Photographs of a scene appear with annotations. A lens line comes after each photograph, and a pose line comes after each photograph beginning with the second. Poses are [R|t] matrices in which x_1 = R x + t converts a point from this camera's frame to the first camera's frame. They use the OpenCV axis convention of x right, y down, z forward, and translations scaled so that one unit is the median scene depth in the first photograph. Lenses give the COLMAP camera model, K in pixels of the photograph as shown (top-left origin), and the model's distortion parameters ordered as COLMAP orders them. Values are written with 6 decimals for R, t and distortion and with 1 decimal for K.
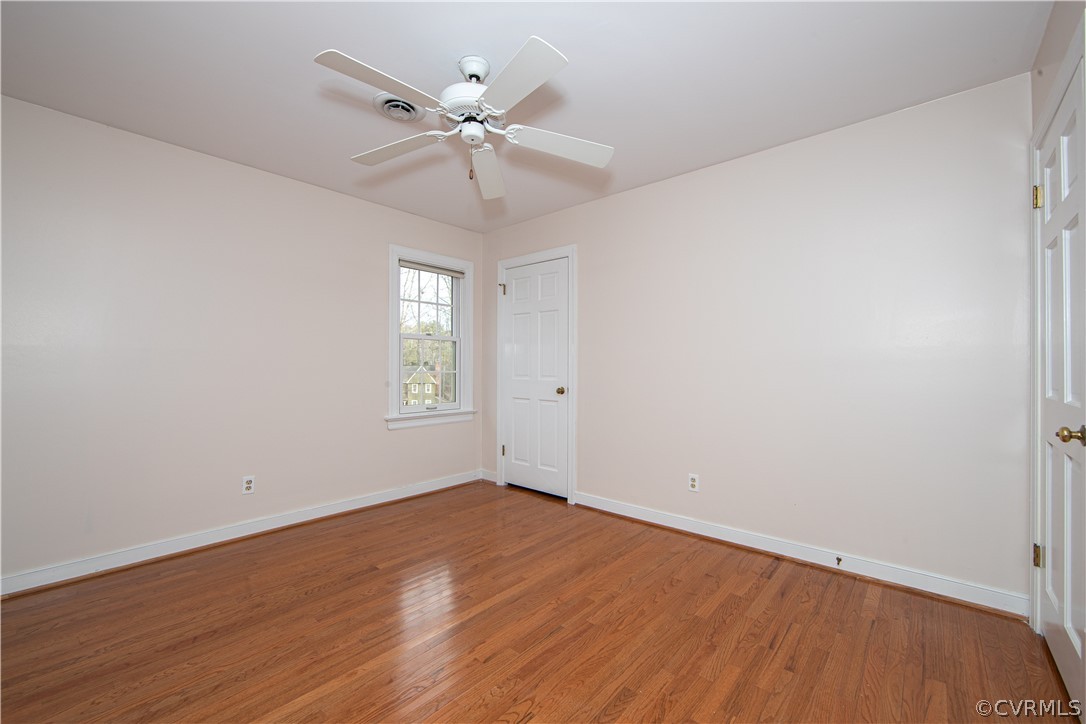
lens RADIAL K [[438.3, 0, 543.0], [0, 438.3, 362.0], [0, 0, 1]] dist [-0.001156, -0.000158]
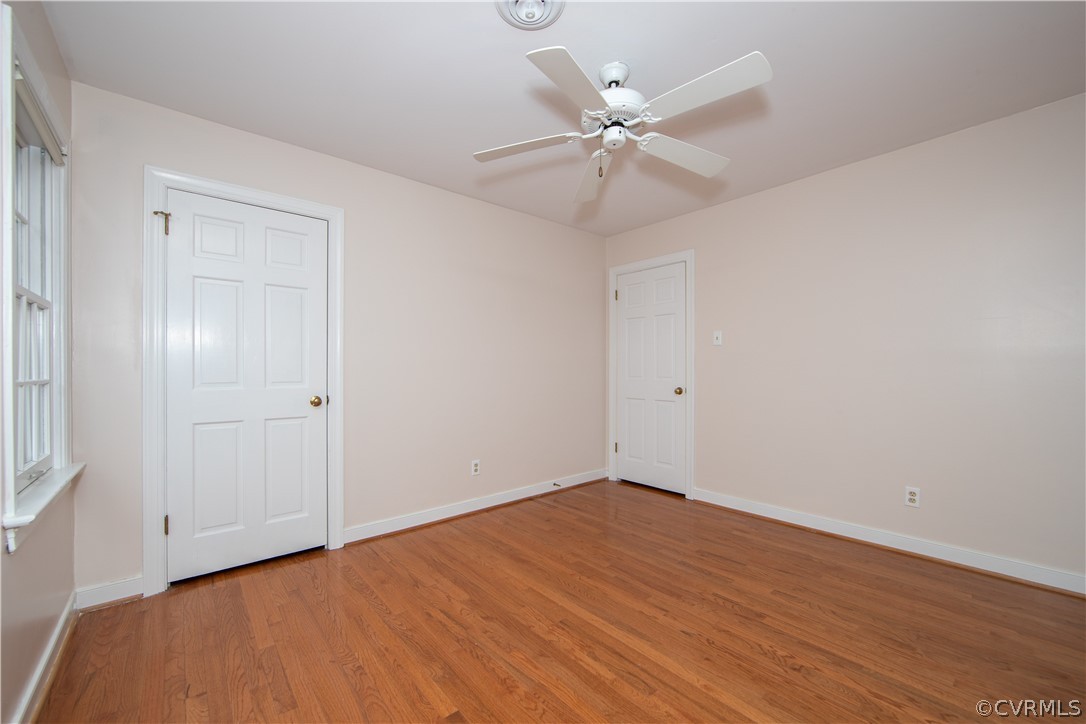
lens RADIAL K [[428.5, 0, 542.6], [0, 428.5, 371.3], [0, 0, 1]] dist [-0.008018, 0.000046]
pose [[0.132467, -0.005366, 0.991173, -0.937493], [-0.012071, 0.999902, 0.007026, 0.009147], [-0.991114, -0.012895, 0.132389, 0.827593]]
